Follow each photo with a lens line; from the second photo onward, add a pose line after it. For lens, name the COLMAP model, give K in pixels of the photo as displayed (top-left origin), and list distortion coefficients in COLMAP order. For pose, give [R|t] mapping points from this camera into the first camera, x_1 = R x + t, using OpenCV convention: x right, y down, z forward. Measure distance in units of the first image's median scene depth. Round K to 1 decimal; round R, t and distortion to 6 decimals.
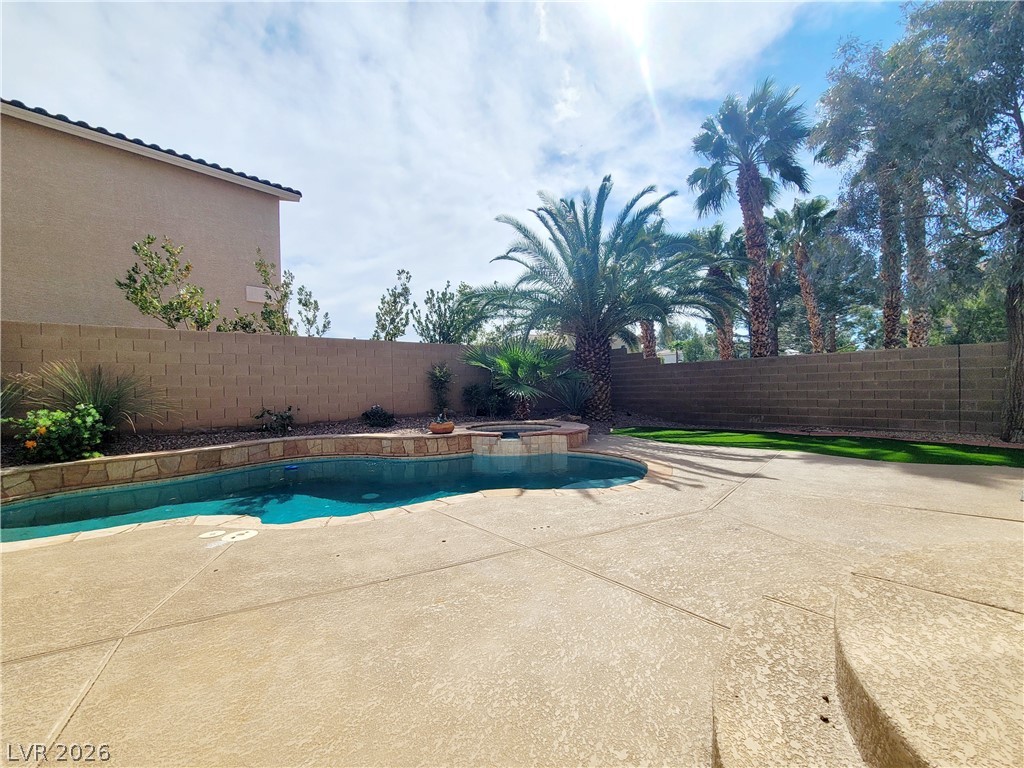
lens RADIAL K [[416.1, 0, 513.9], [0, 416.1, 394.2], [0, 0, 1]] dist [0.002795, 0.000181]
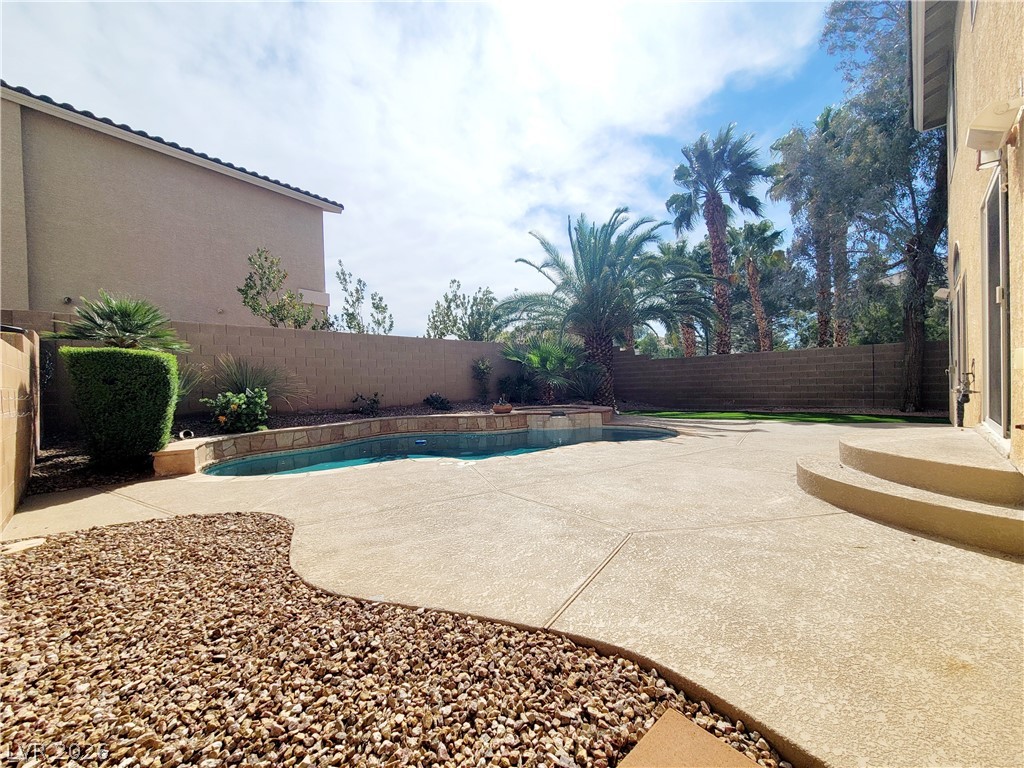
lens RADIAL K [[416.1, 0, 513.9], [0, 416.1, 394.2], [0, 0, 1]] dist [0.002795, 0.000181]
pose [[0.993840, -0.008037, 0.110528, -0.224446], [0.007414, 0.999954, 0.006047, 0.023723], [-0.110572, -0.005191, 0.993855, -0.201118]]
